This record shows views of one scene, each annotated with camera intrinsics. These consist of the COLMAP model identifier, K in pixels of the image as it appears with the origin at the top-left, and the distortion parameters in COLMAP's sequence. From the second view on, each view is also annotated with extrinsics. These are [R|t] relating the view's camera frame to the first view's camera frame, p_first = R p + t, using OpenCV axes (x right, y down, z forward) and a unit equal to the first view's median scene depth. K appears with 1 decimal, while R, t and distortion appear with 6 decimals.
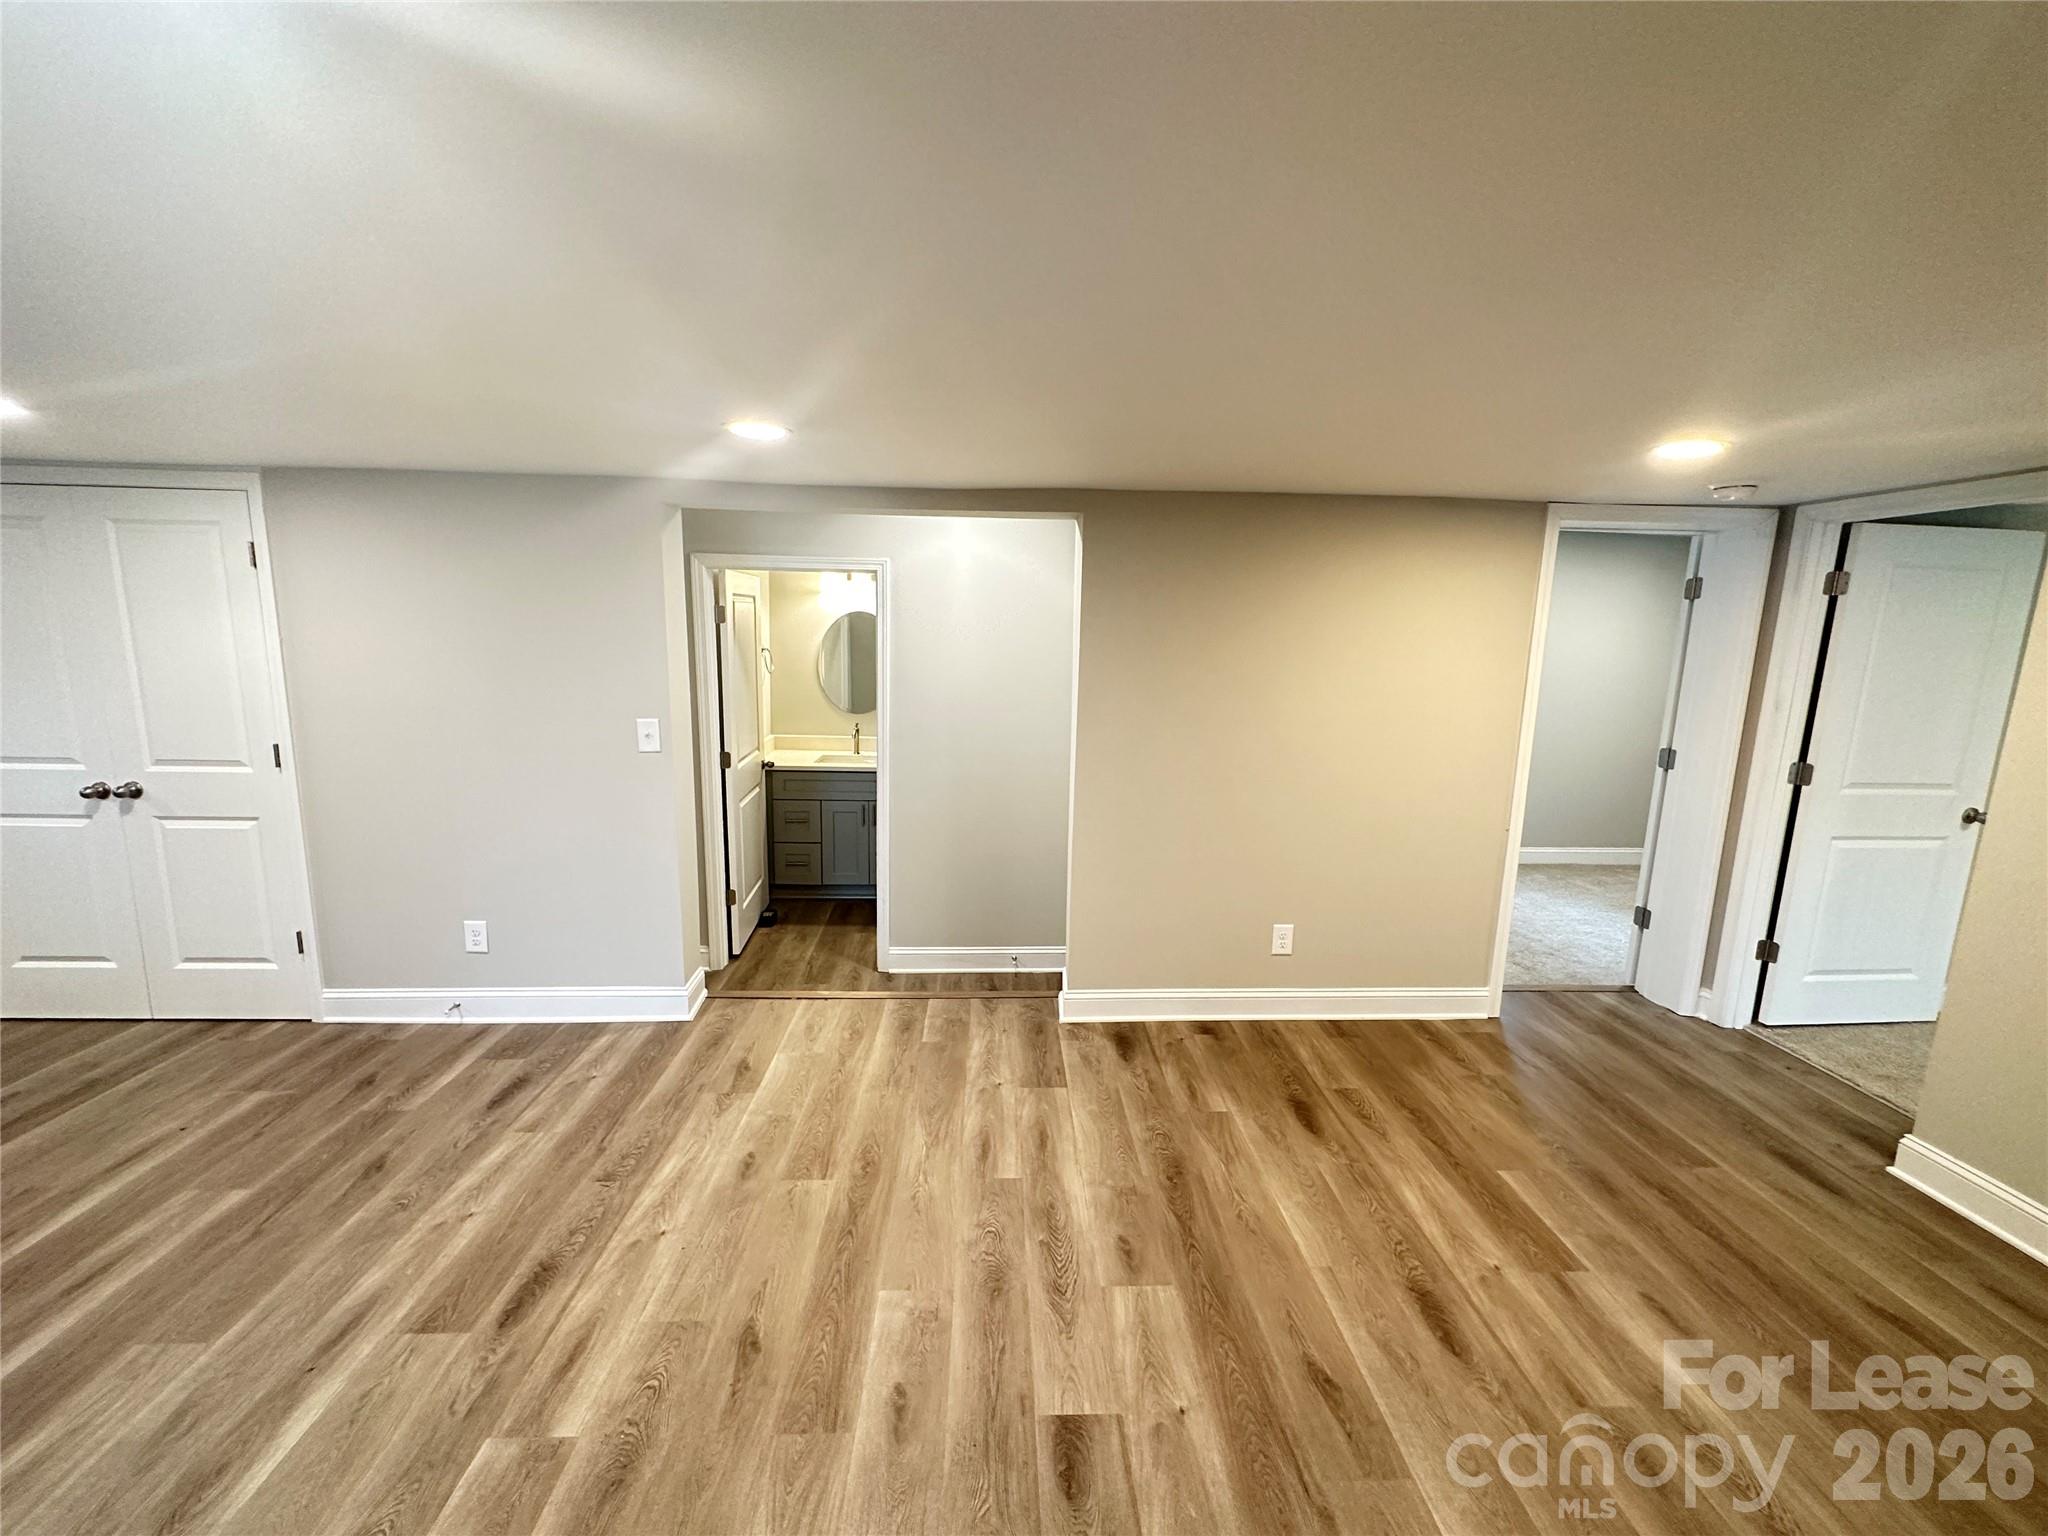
lens RADIAL K [[815.2, 0, 1025.1], [0, 815.2, 762.8], [0, 0, 1]] dist [-0.002830, 0.000099]
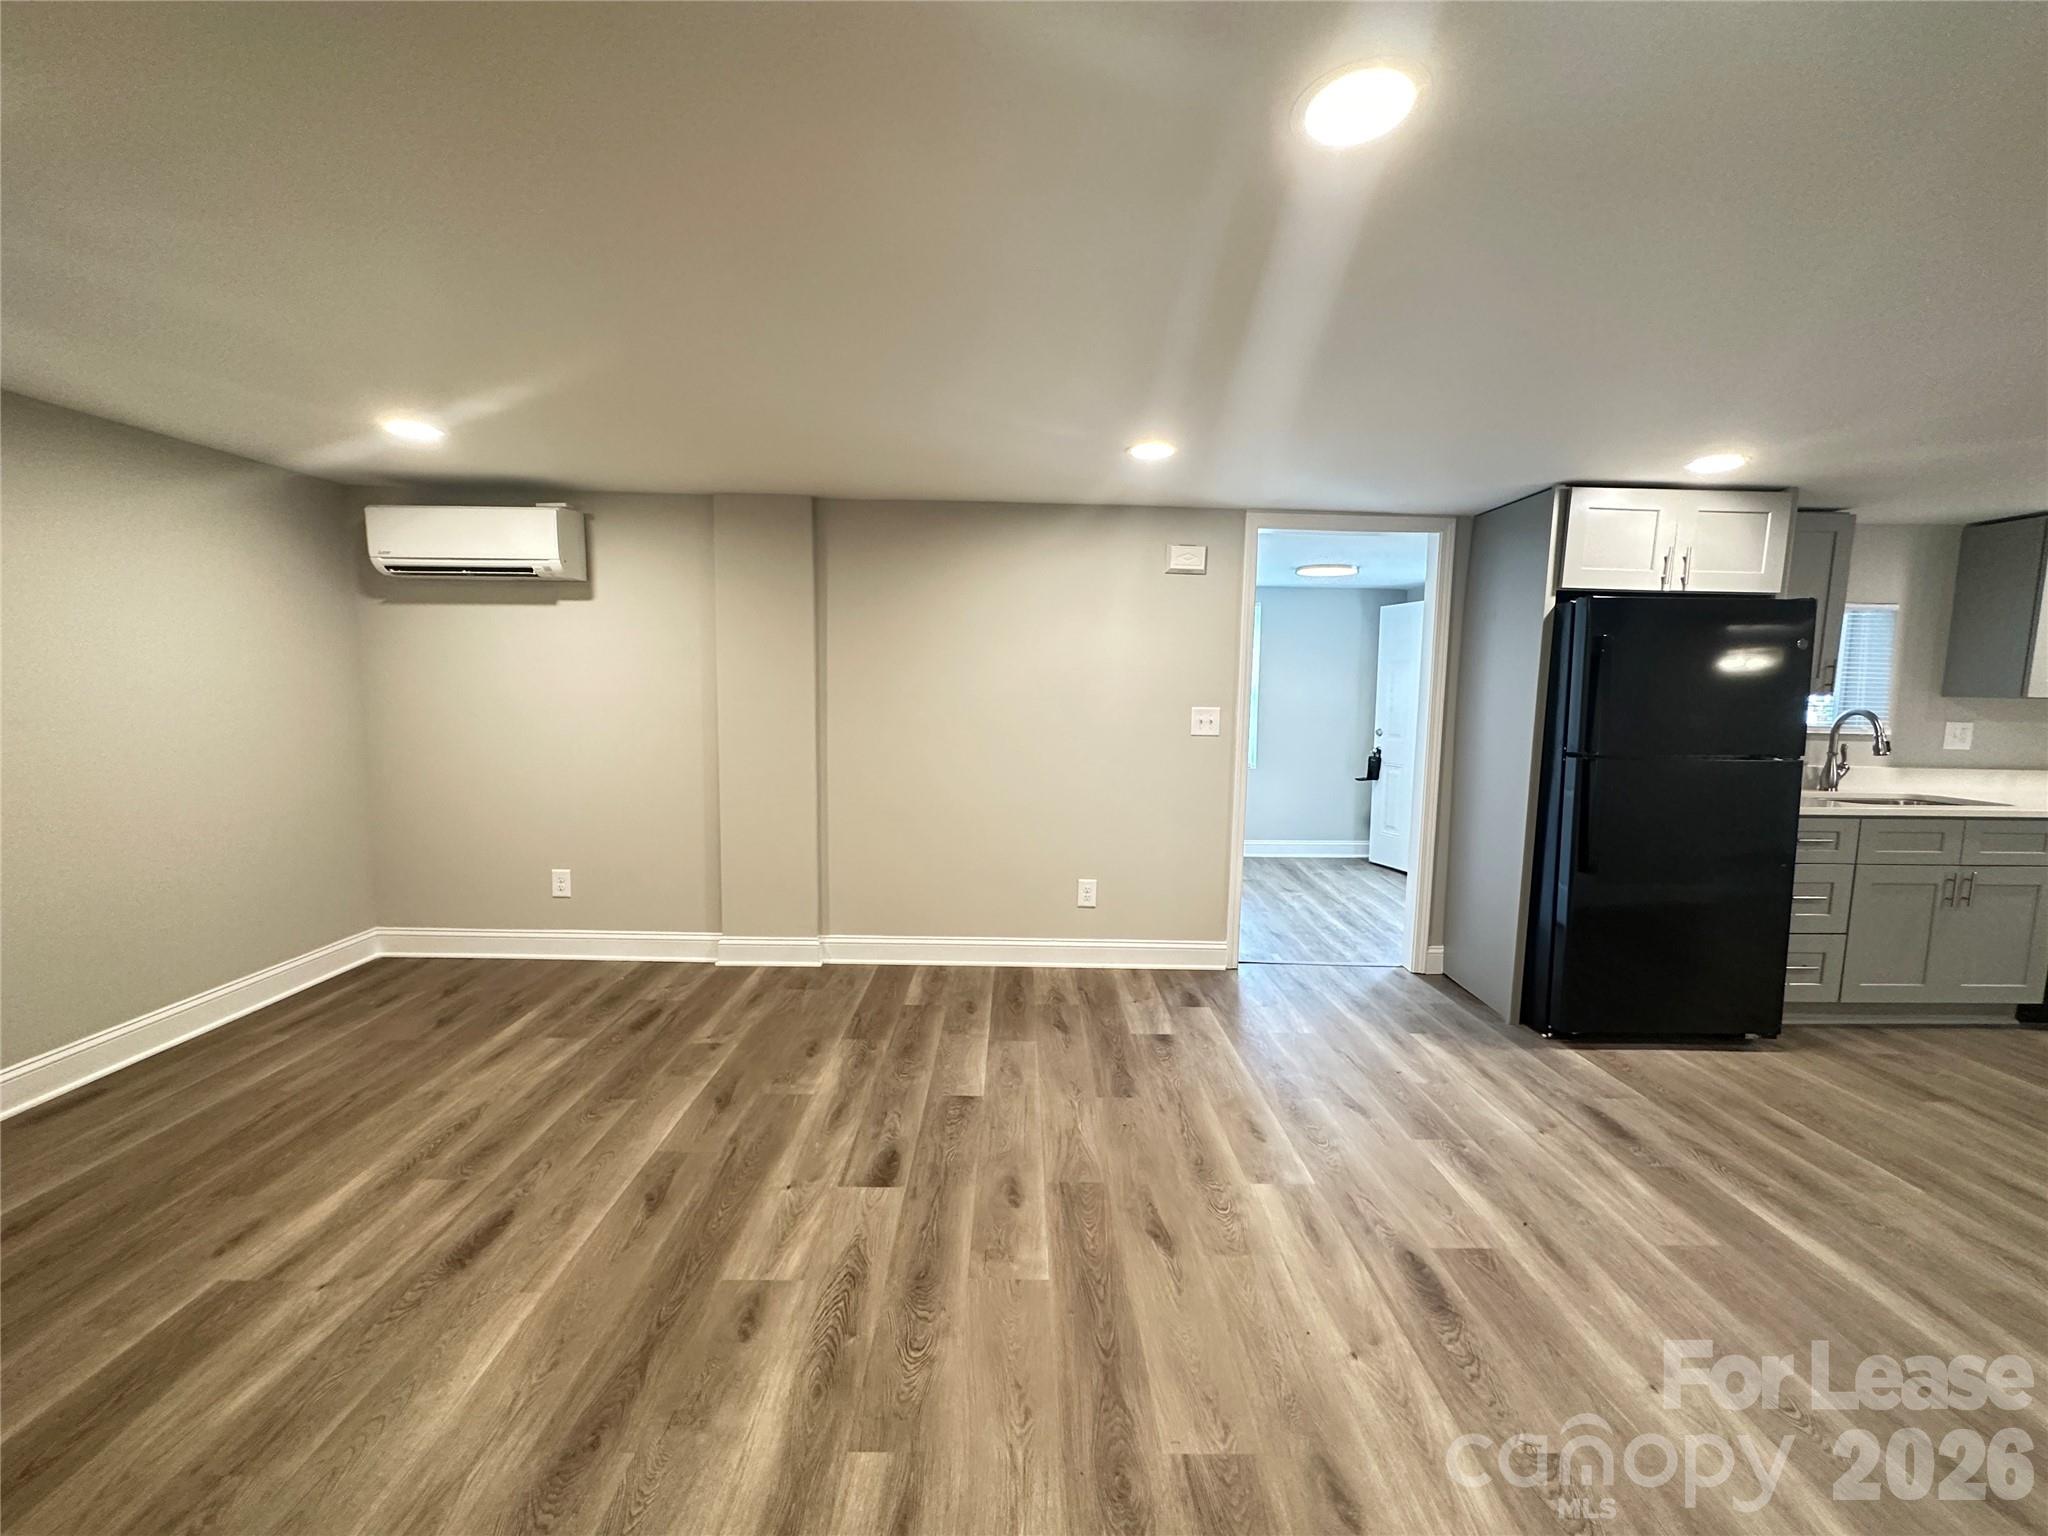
lens RADIAL K [[815.2, 0, 1025.1], [0, 815.2, 762.8], [0, 0, 1]] dist [-0.002830, 0.000099]
pose [[-0.998921, -0.035850, 0.029529, -0.133202], [-0.026926, 0.965031, 0.260750, -0.124489], [-0.037844, 0.259673, -0.964955, 1.462377]]
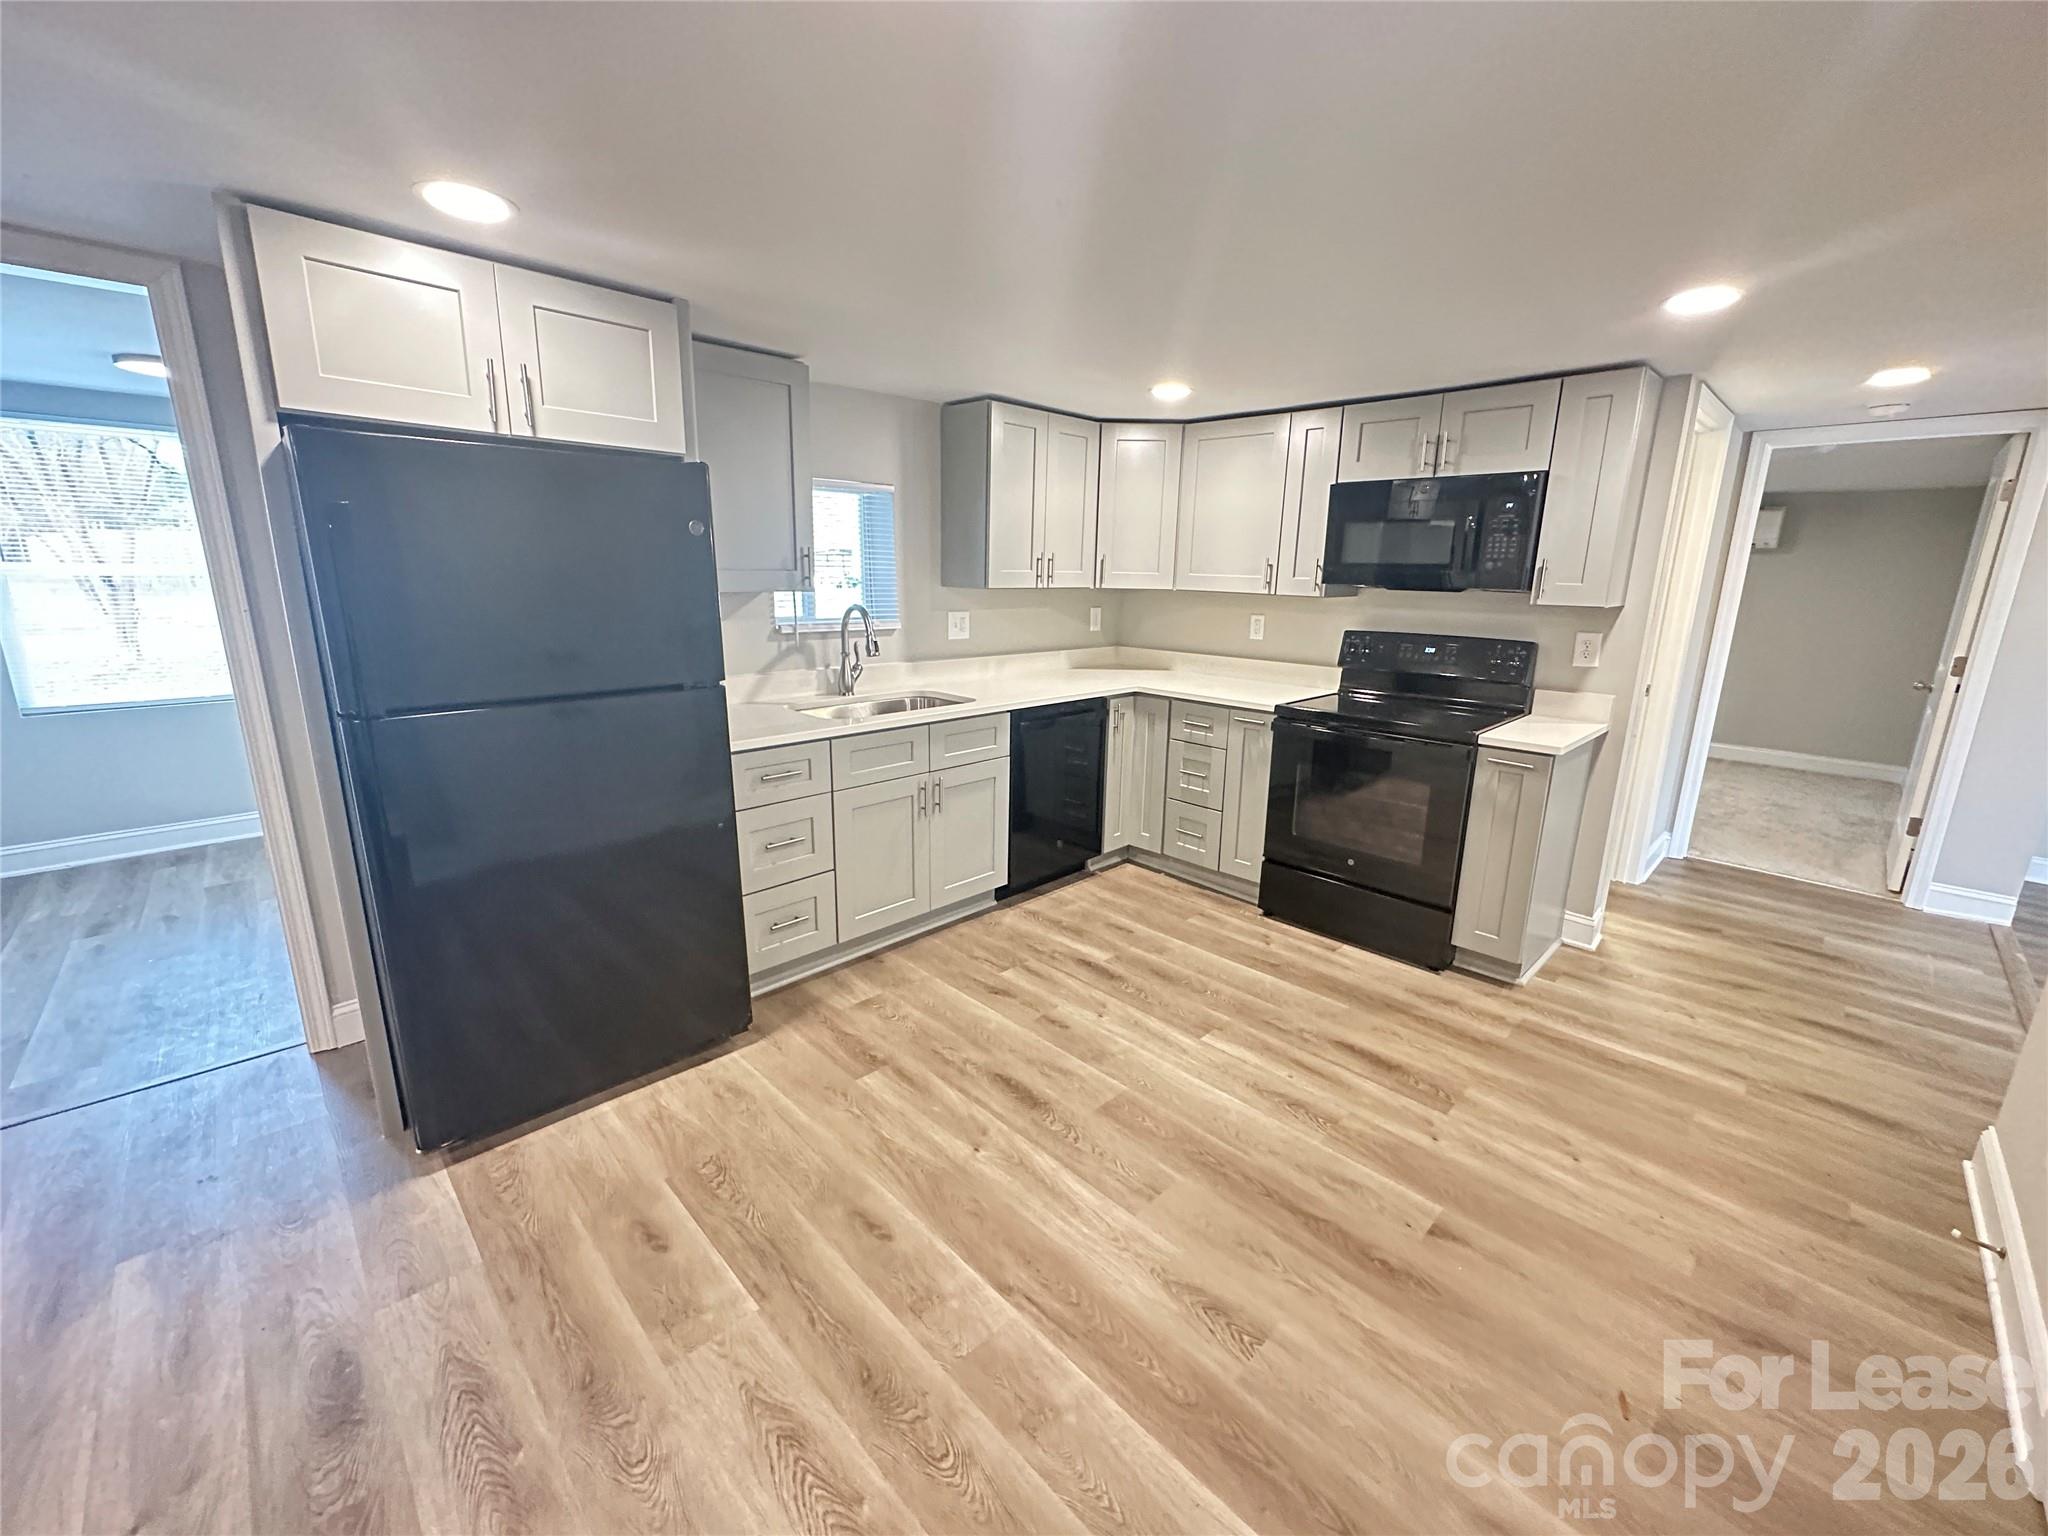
lens RADIAL K [[815.2, 0, 1025.1], [0, 815.2, 762.8], [0, 0, 1]] dist [-0.002830, 0.000099]
pose [[-0.741612, 0.126850, -0.658727, -0.920123], [-0.142485, 0.929767, 0.339457, -0.123878], [0.655523, 0.345604, -0.671452, 1.104502]]
